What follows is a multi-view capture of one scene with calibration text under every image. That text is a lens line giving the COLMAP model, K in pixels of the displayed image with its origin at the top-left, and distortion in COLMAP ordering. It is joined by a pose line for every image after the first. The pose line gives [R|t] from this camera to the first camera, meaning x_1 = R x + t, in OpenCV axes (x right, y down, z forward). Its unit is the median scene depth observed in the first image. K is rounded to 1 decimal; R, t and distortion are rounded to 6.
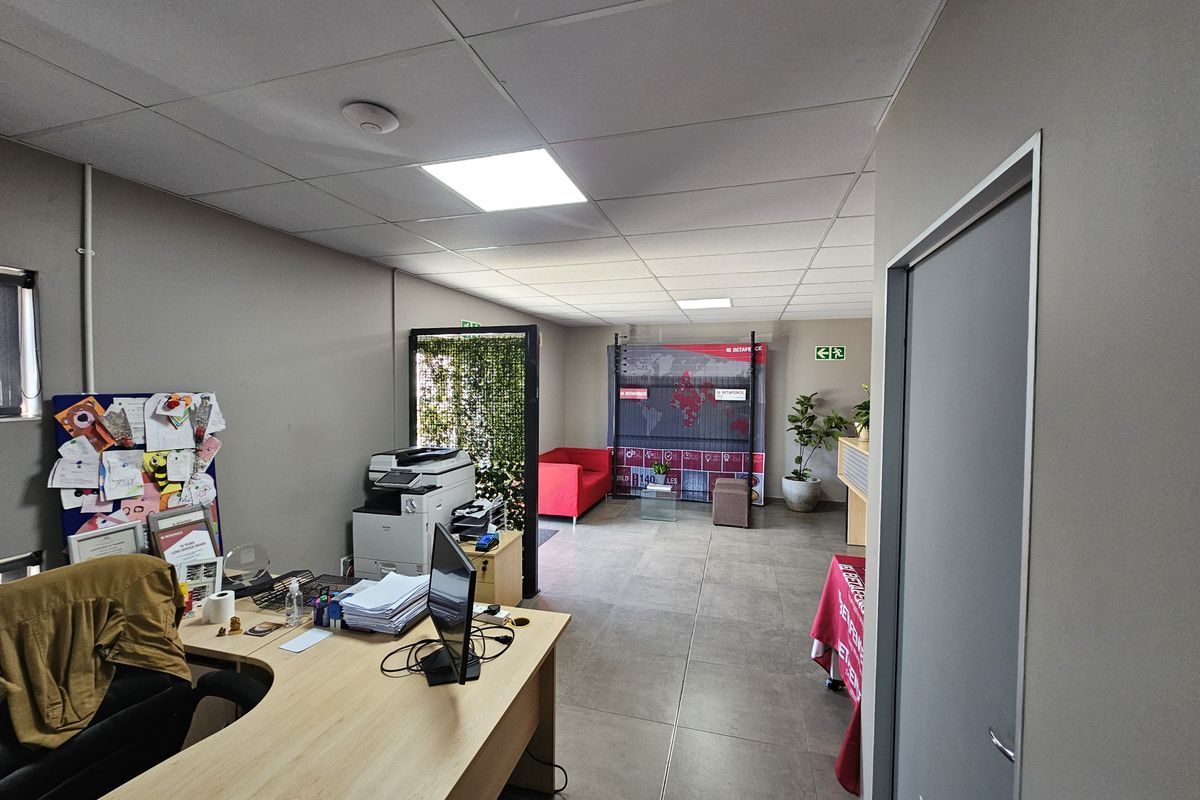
lens RADIAL K [[490.4, 0, 600.4], [0, 490.4, 399.9], [0, 0, 1]] dist [-0.003737, 0.001723]
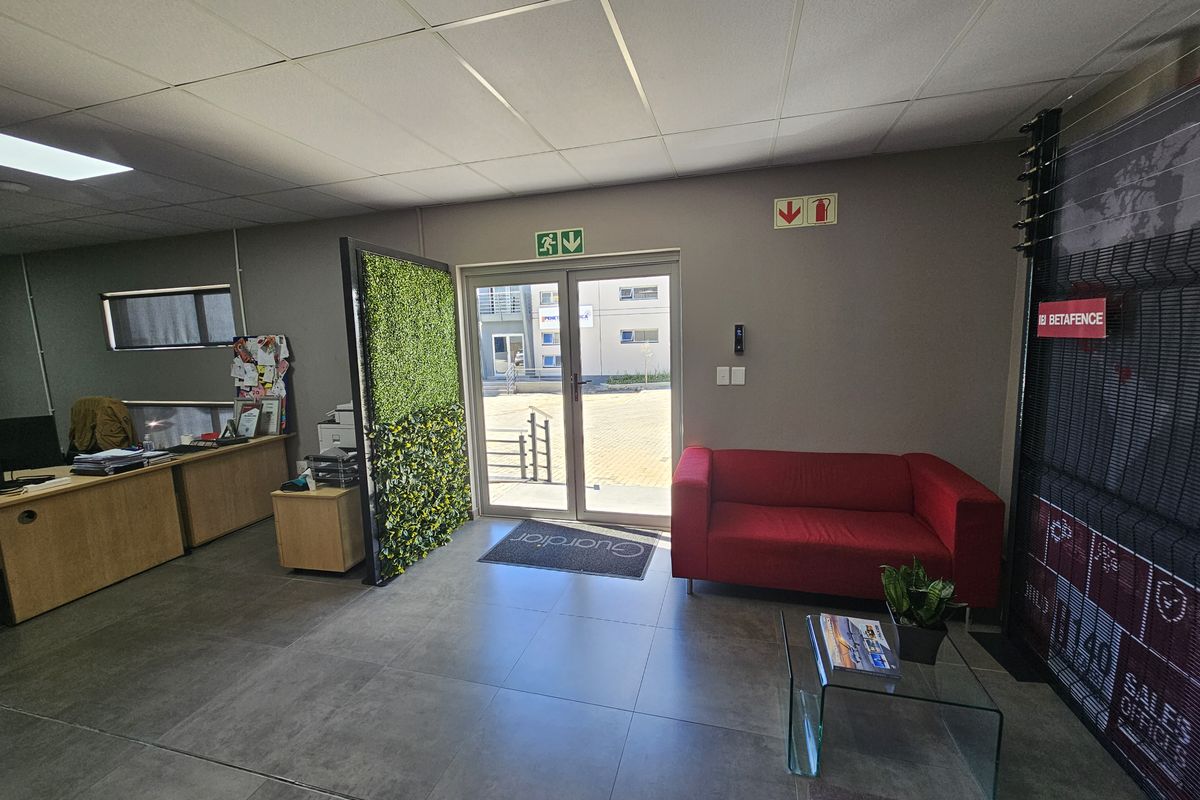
lens RADIAL K [[490.4, 0, 599.5], [0, 490.4, 398.7], [0, 0, 1]] dist [-0.003737, 0.001723]
pose [[0.005713, 0.128090, -0.991746, 0.726573], [0.001332, 0.991760, 0.128099, -0.009007], [0.999983, -0.002053, 0.005495, 1.583086]]
